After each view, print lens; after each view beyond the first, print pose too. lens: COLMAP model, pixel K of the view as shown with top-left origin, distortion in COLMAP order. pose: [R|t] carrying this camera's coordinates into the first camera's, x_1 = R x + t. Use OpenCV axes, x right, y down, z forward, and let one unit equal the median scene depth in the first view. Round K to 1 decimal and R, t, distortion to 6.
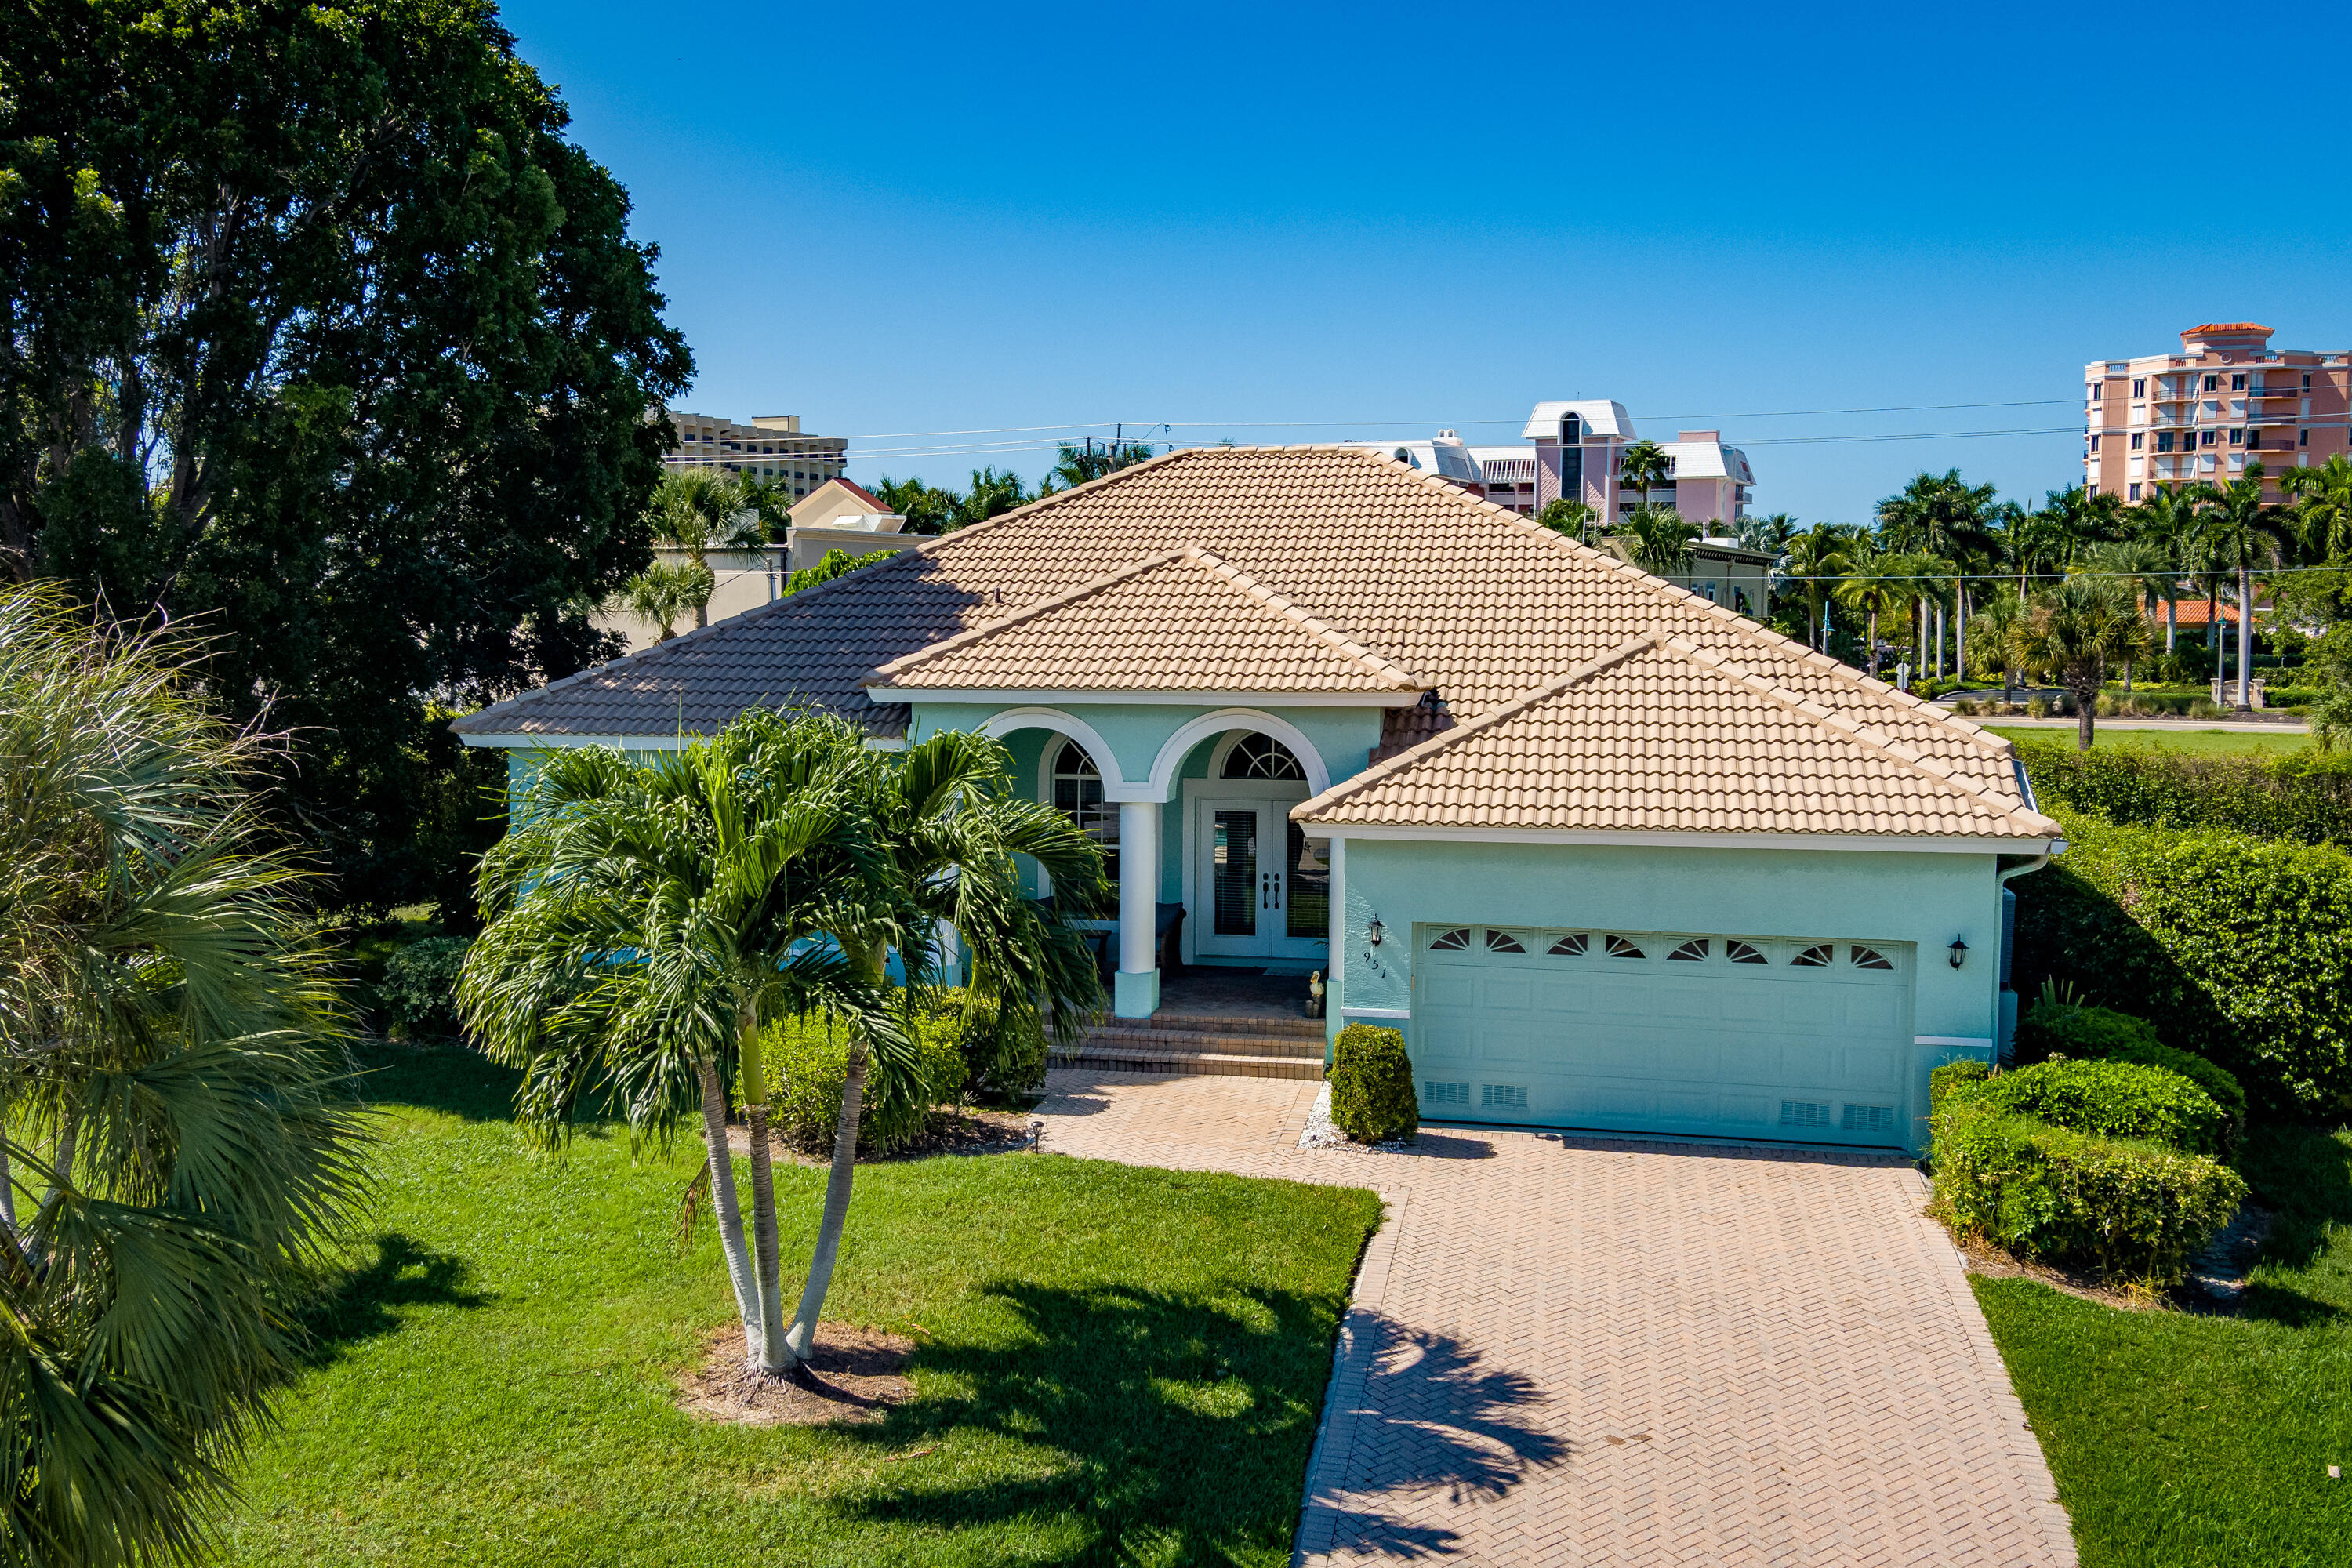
lens RADIAL K [[2167.7, 0, 1154.9], [0, 2167.7, 785.9], [0, 0, 1]] dist [0.028110, -0.025520]
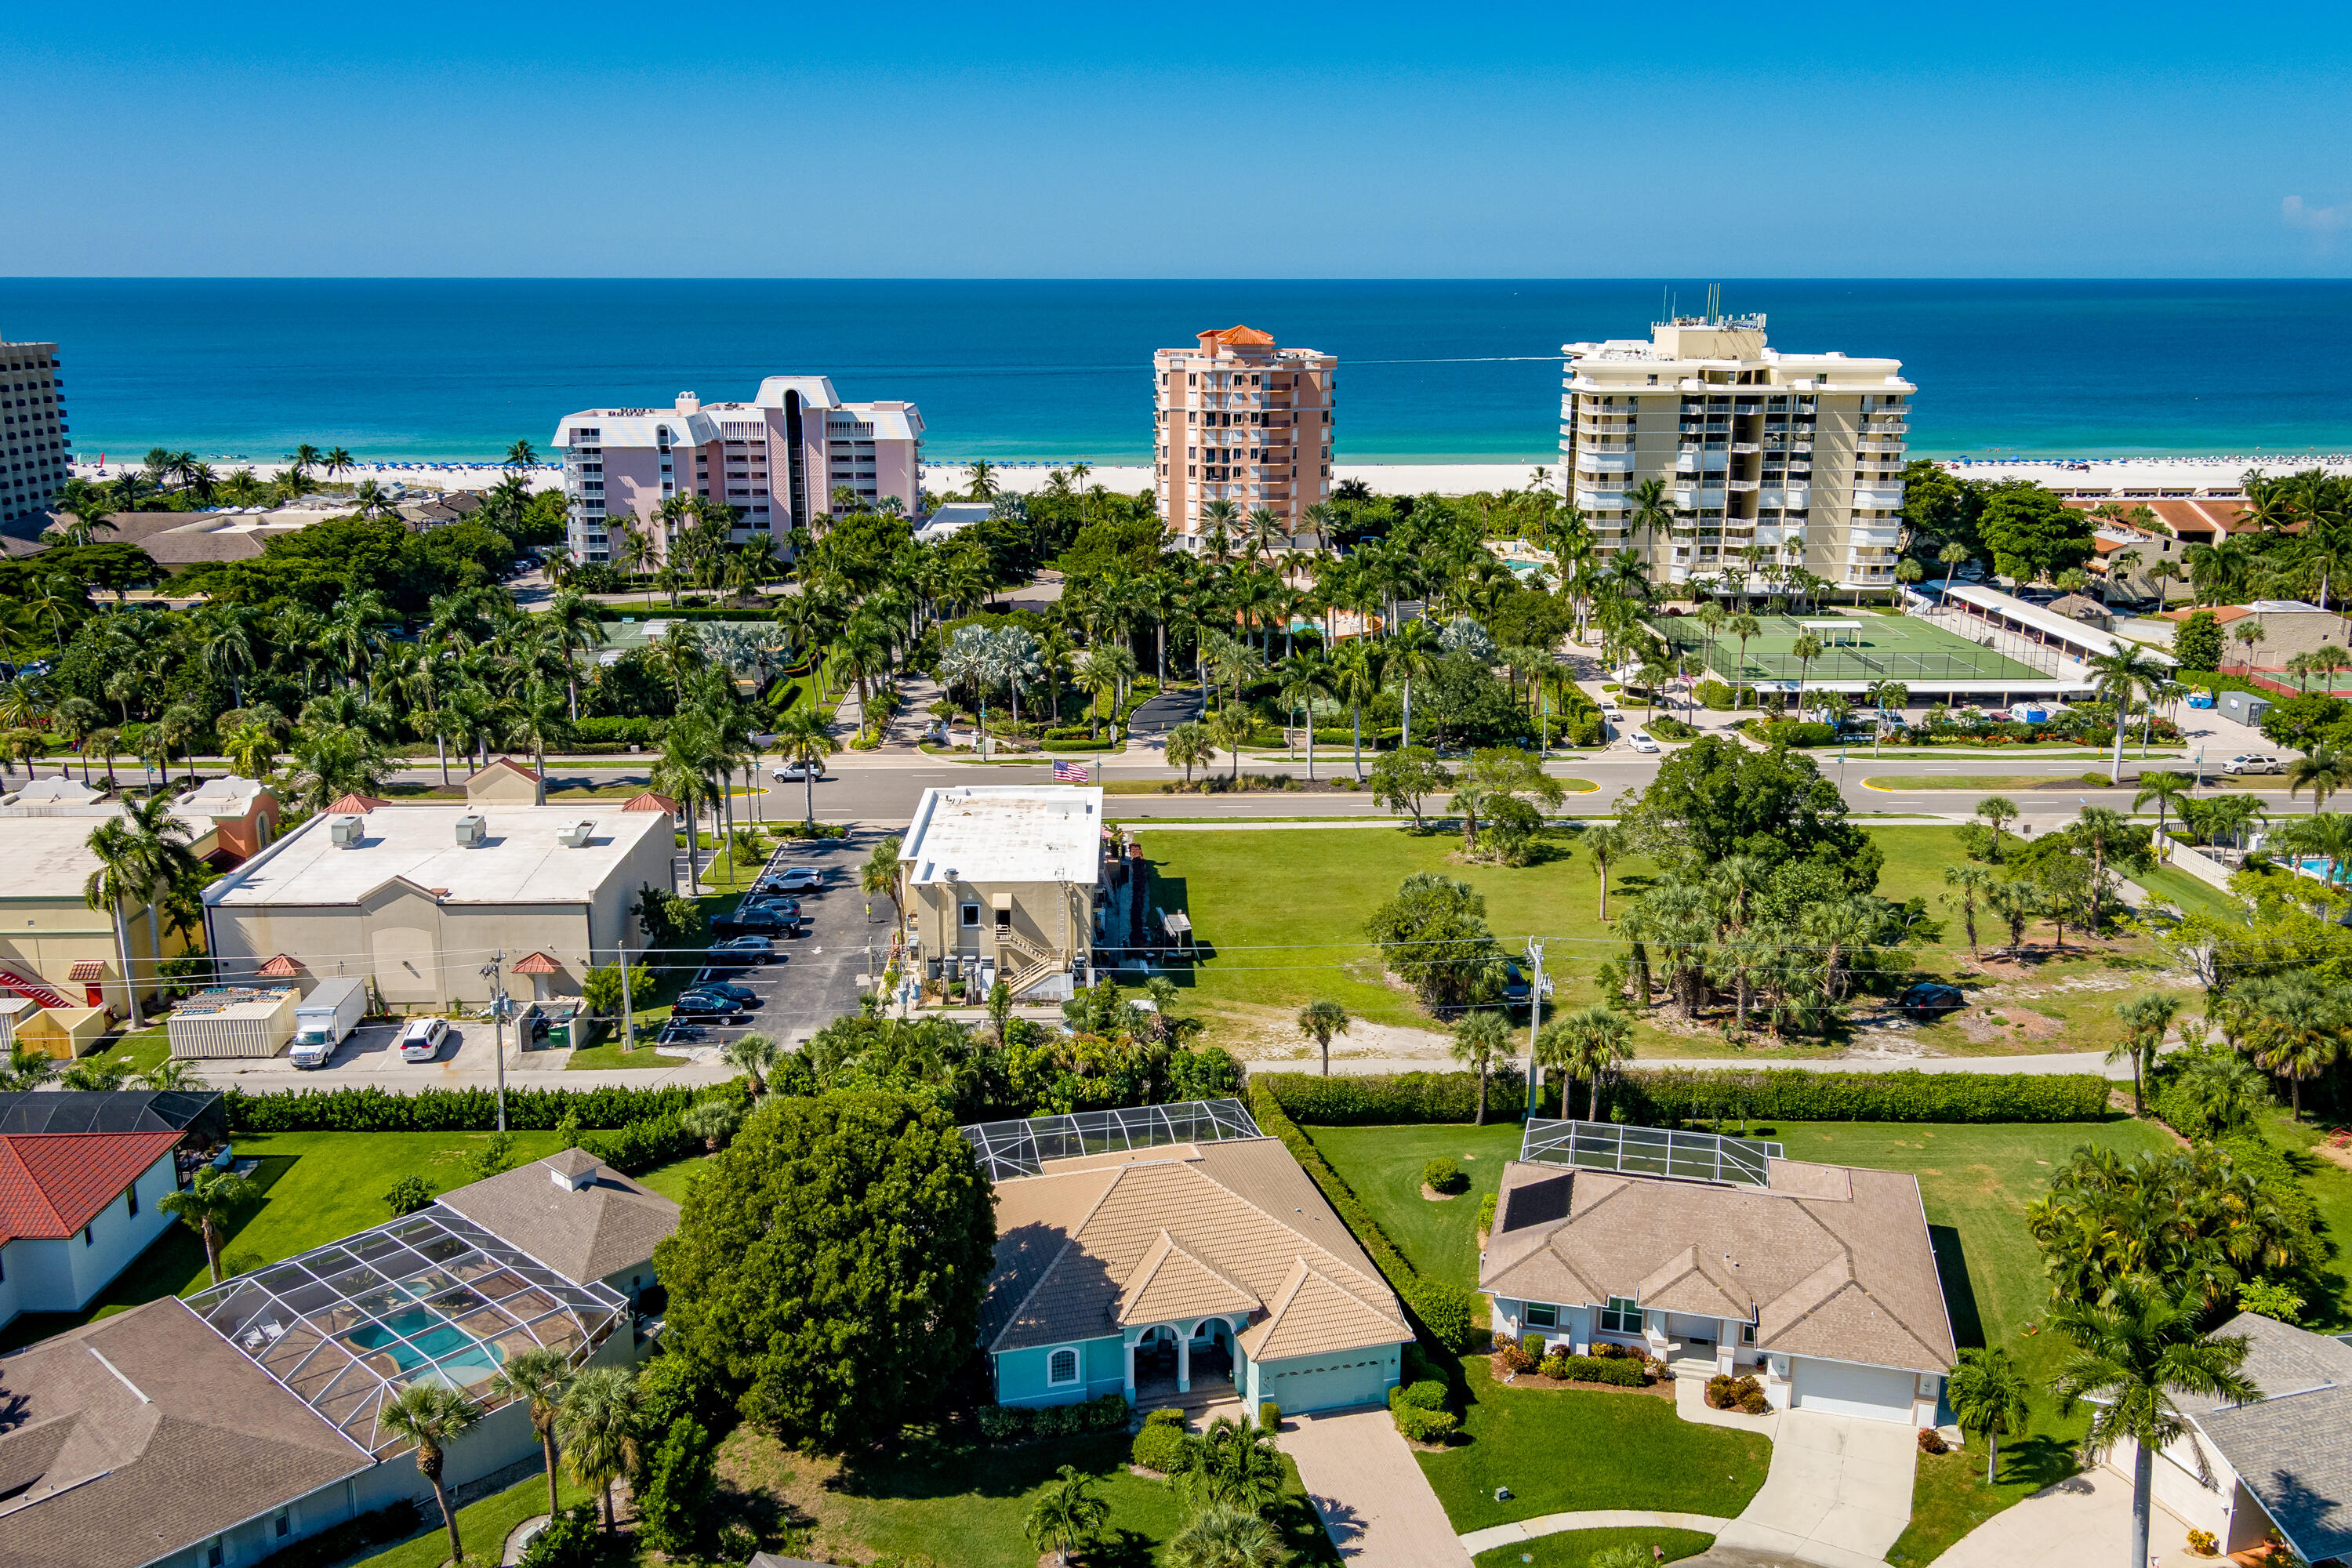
lens RADIAL K [[1993.7, 0, 1173.5], [0, 1993.7, 795.9], [0, 0, 1]] dist [0.050889, -0.062926]
pose [[0.900191, -0.116165, 0.419717, -1.422666], [0.040873, 0.982050, 0.184138, -1.612628], [-0.433574, -0.148604, 0.888780, -1.993226]]
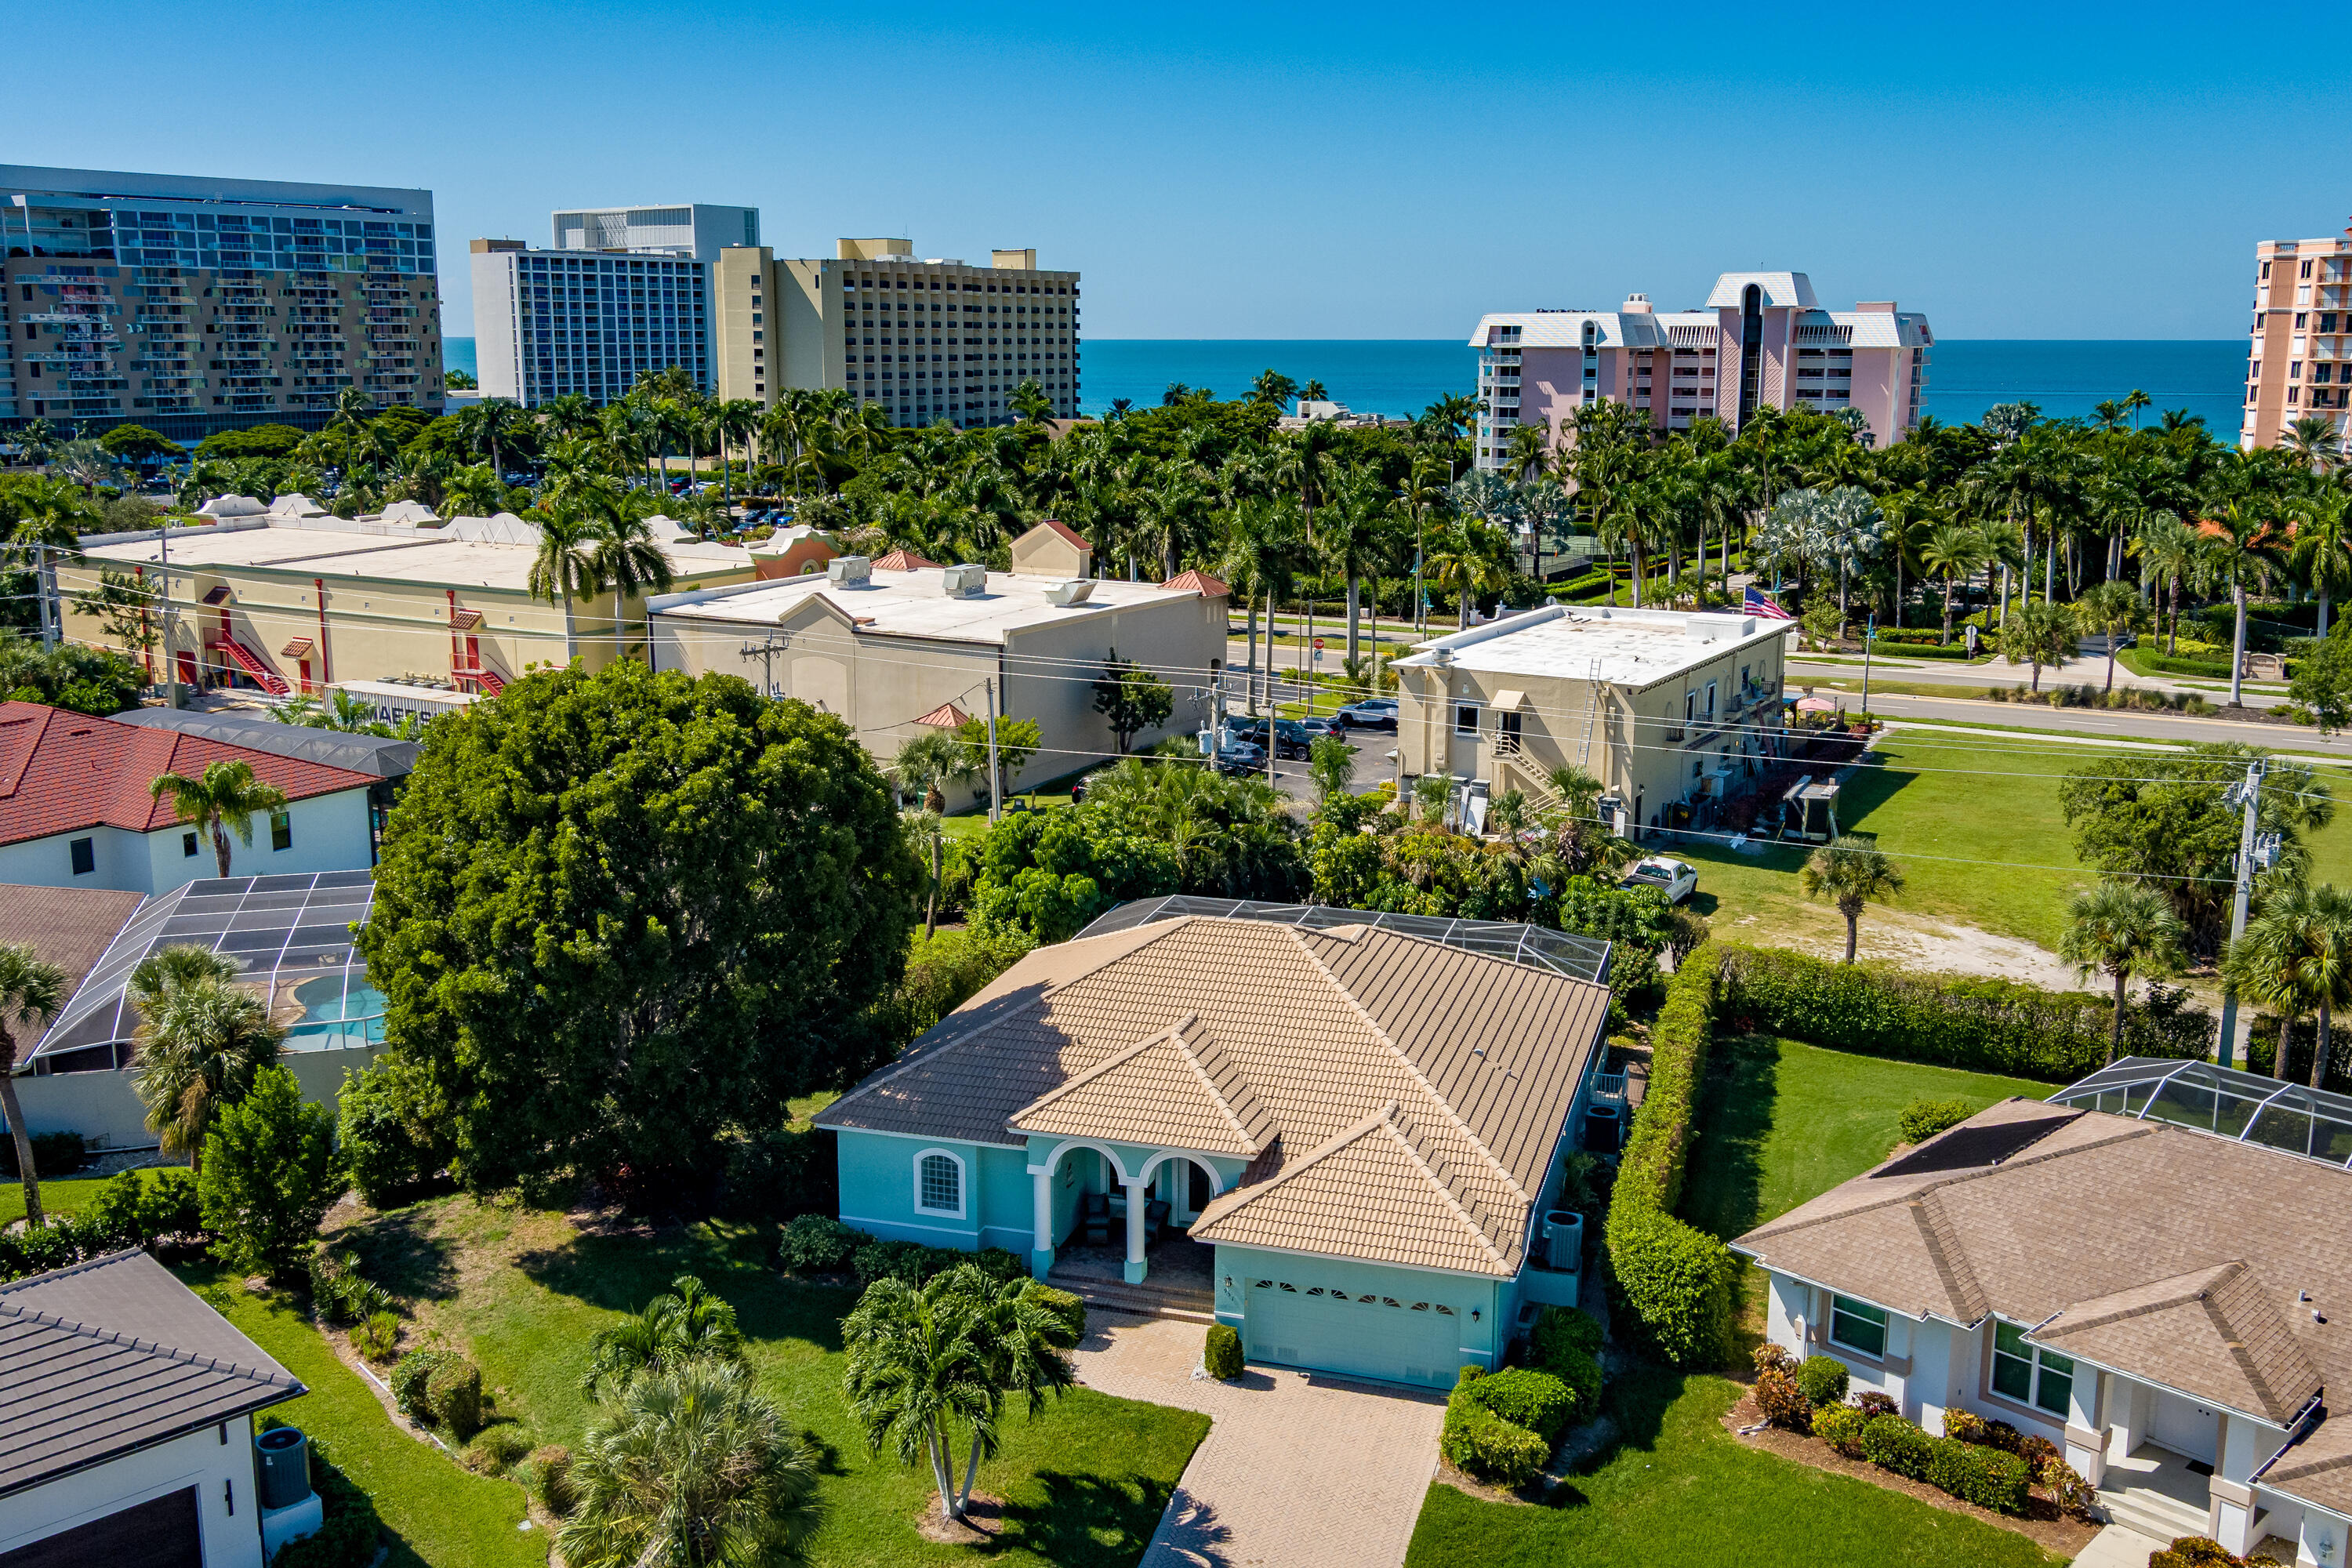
lens RADIAL K [[2147.7, 0, 1175.2], [0, 2147.7, 764.8], [0, 0, 1]] dist [0.029074, -0.027795]
pose [[0.994702, 0.016739, -0.101429, 0.245209], [-0.004894, 0.993247, 0.115920, -0.665223], [0.102684, -0.114809, 0.988066, -1.042195]]
